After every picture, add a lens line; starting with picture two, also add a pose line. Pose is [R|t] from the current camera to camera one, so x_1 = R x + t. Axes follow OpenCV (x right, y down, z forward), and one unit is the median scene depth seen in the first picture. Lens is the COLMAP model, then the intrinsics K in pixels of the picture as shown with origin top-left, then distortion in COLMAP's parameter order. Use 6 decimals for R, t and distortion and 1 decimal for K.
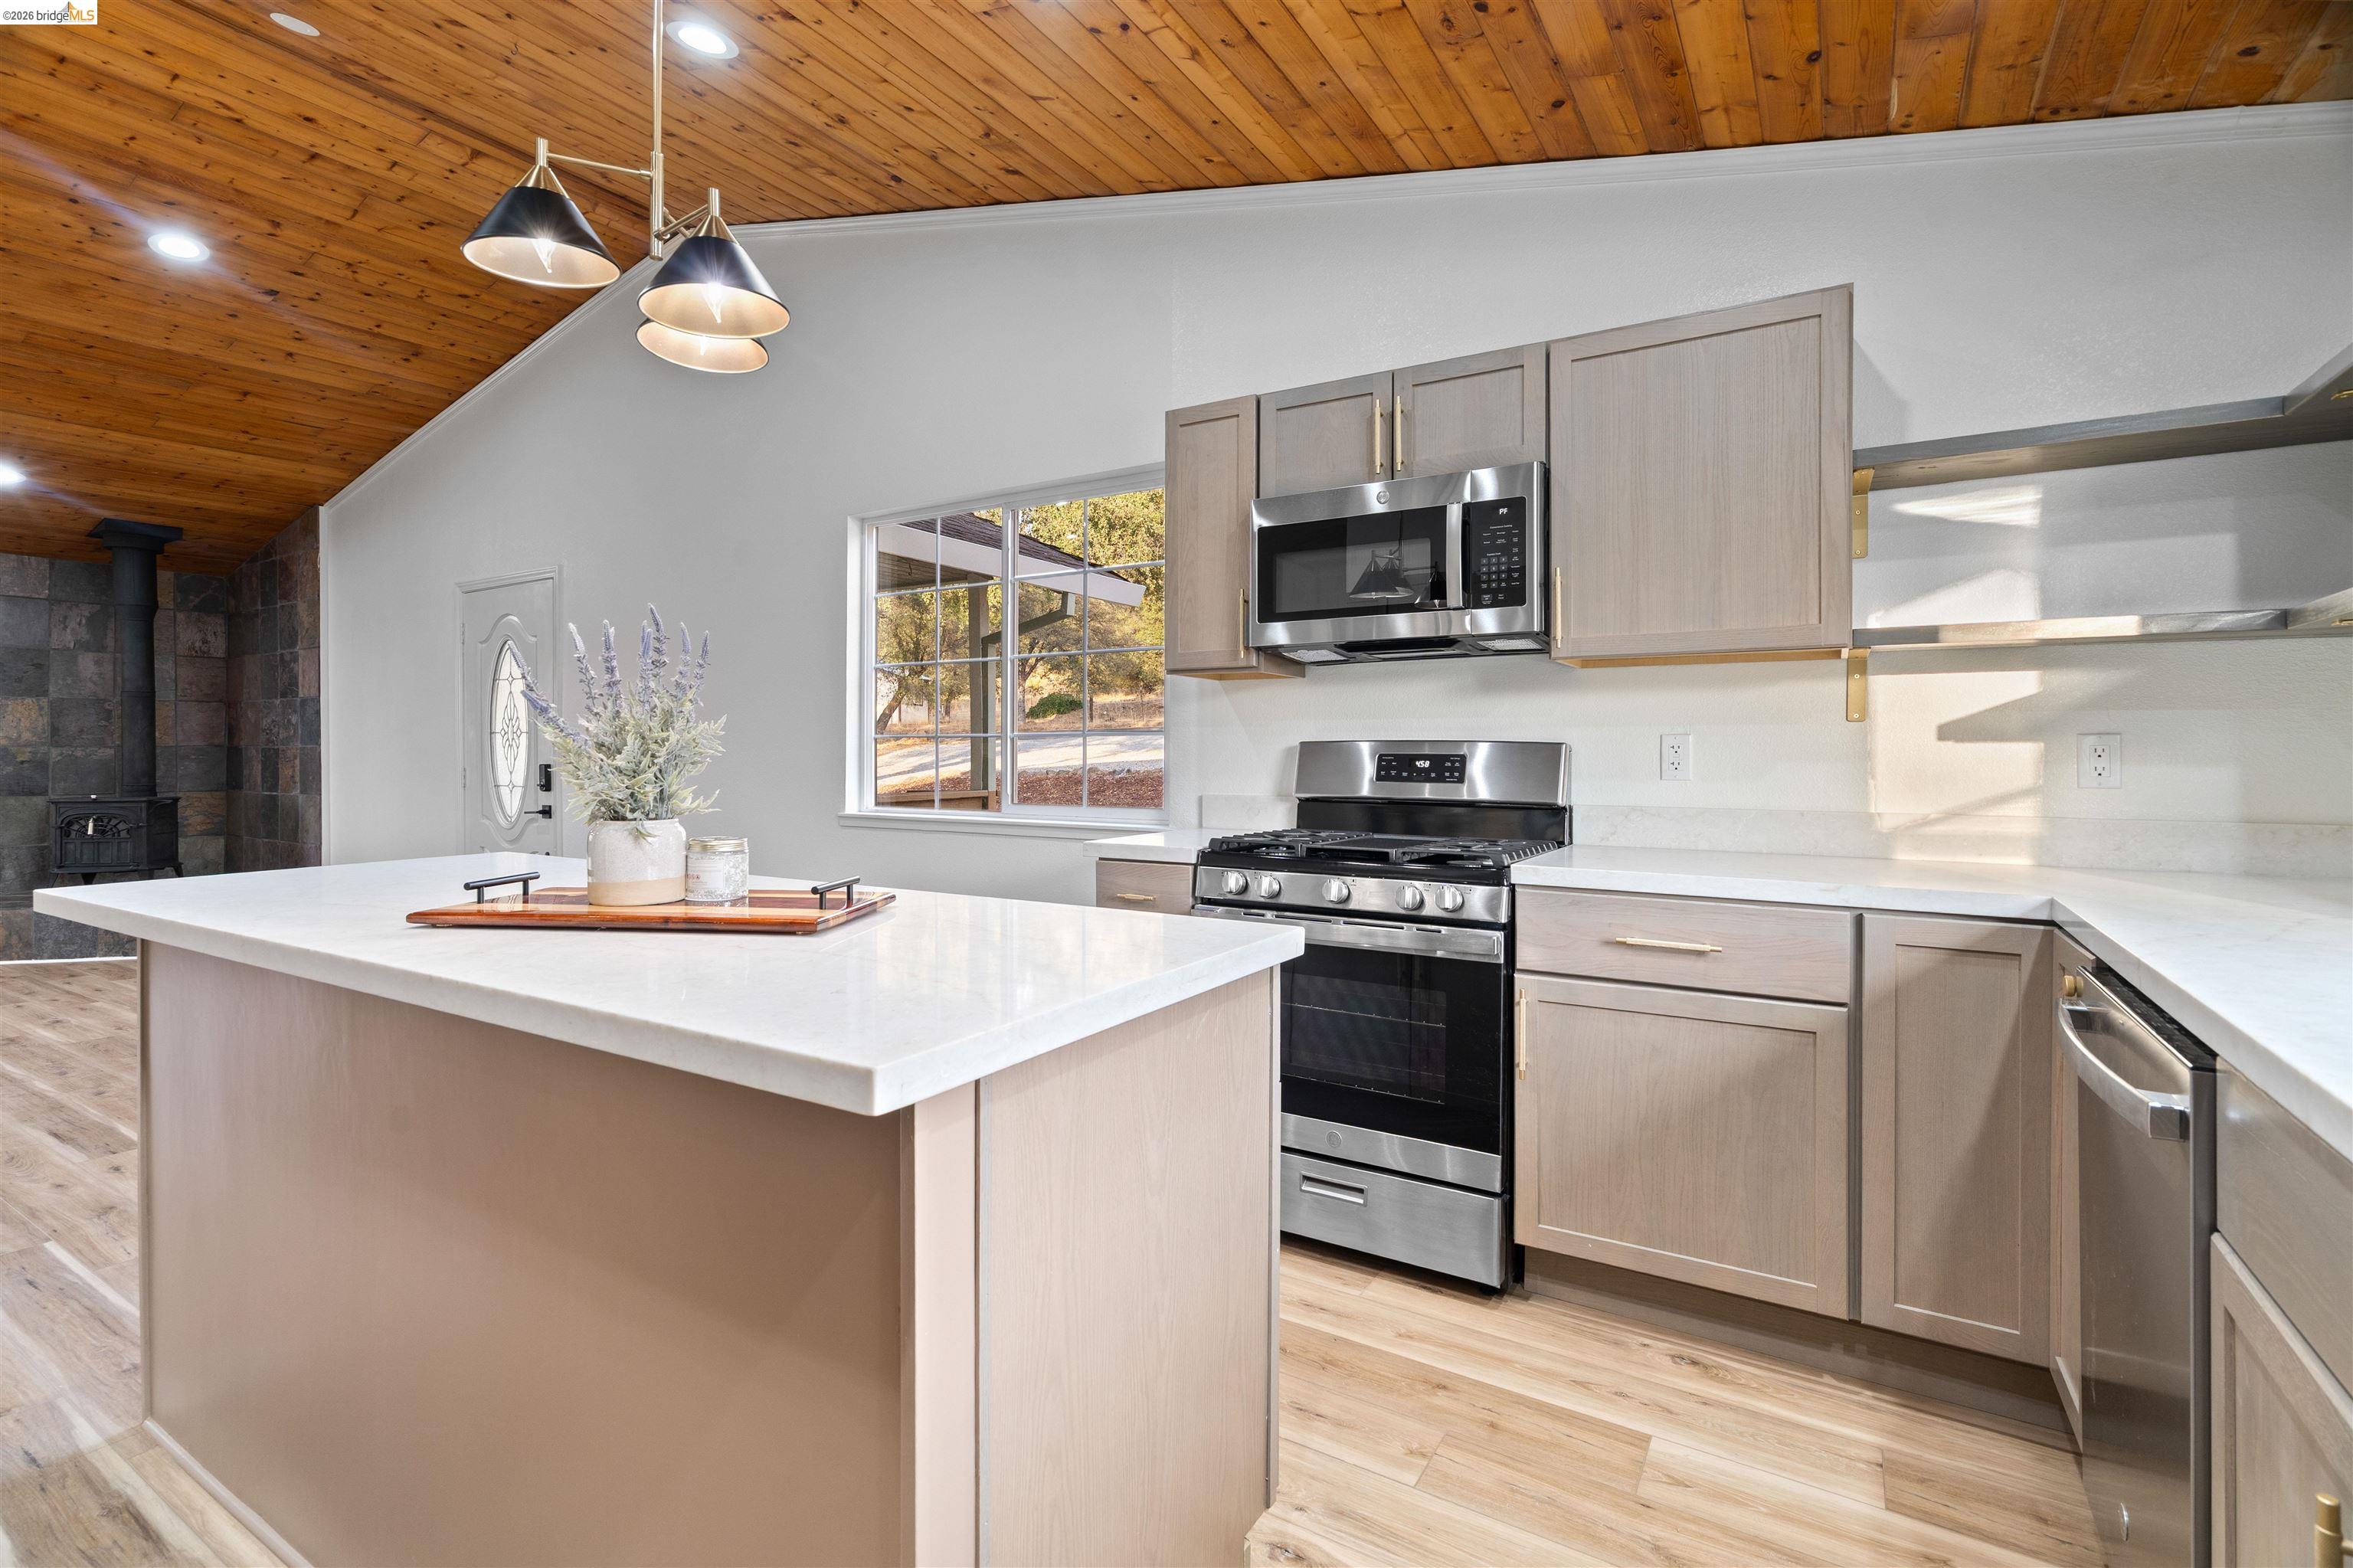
lens RADIAL K [[1098.3, 0, 1164.7], [0, 1098.3, 745.8], [0, 0, 1]] dist [0.000445, 0.000210]
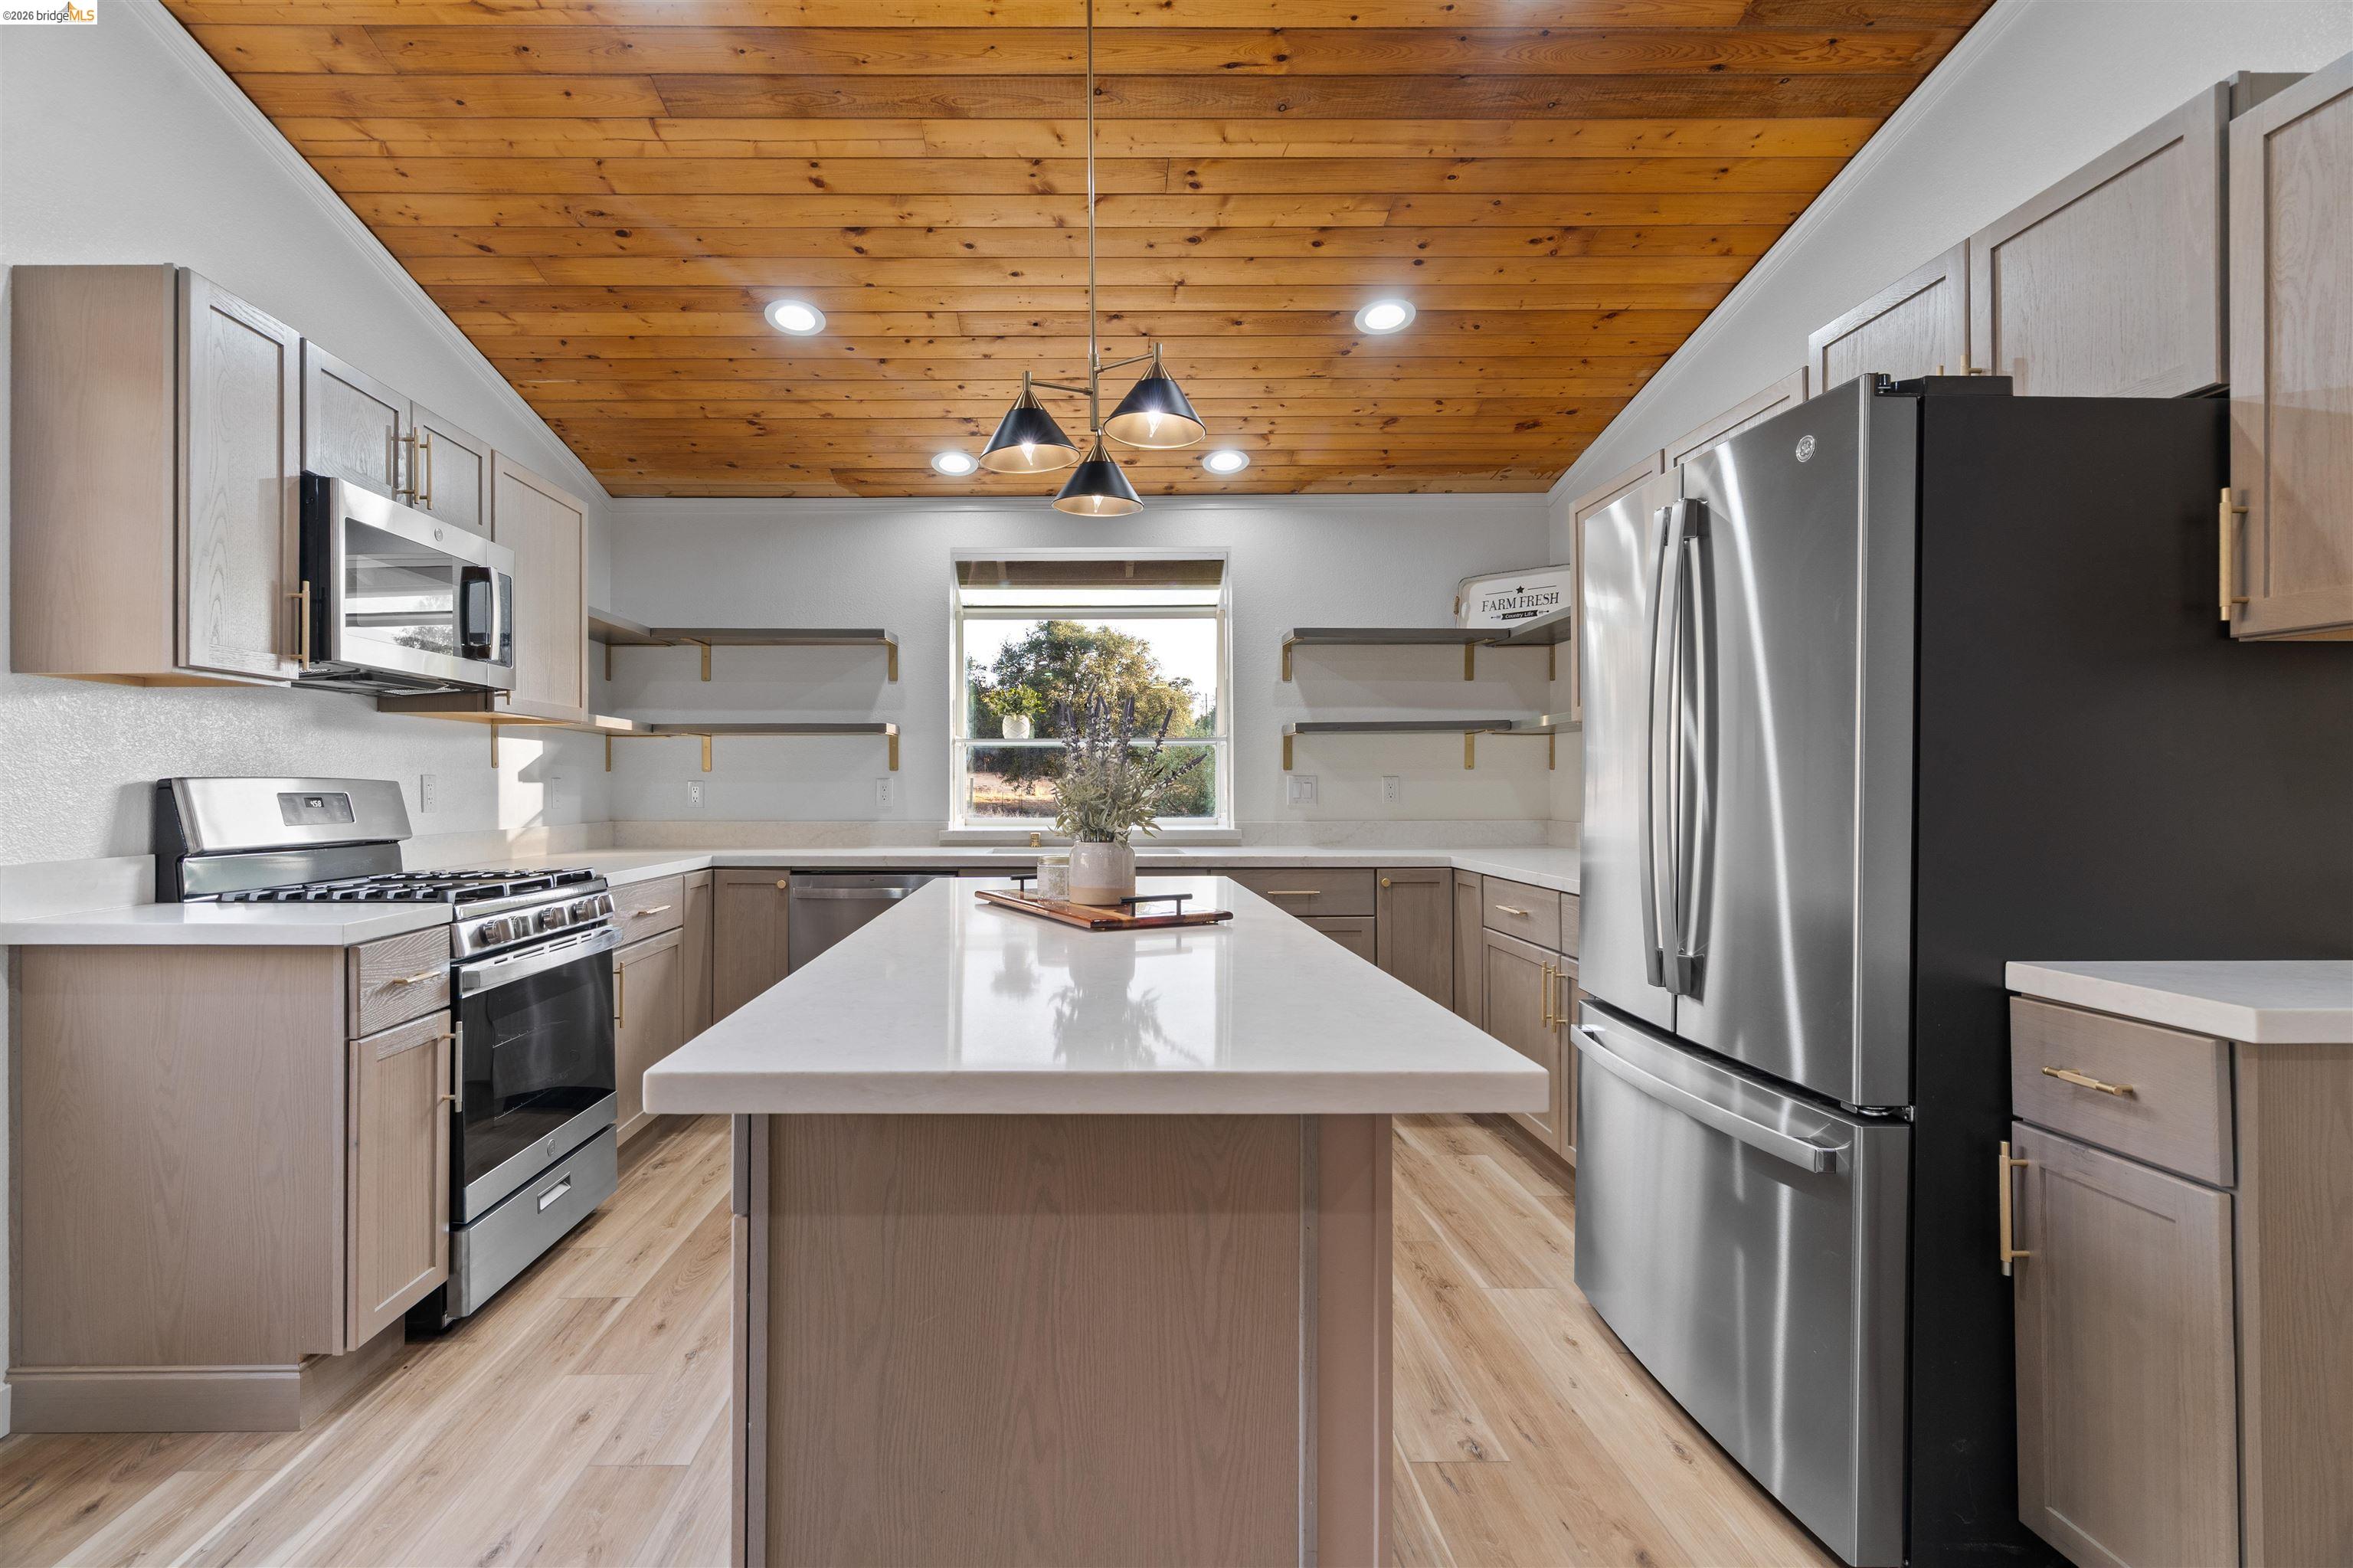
lens RADIAL K [[1098.0, 0, 1079.3], [0, 1098.0, 767.9], [0, 0, 1]] dist [0.003562, 0.001322]
pose [[-0.527814, 0.014338, 0.849239, -1.145476], [-0.000883, 0.999848, -0.017430, 0.003071], [-0.849359, -0.009949, -0.527721, 1.241770]]
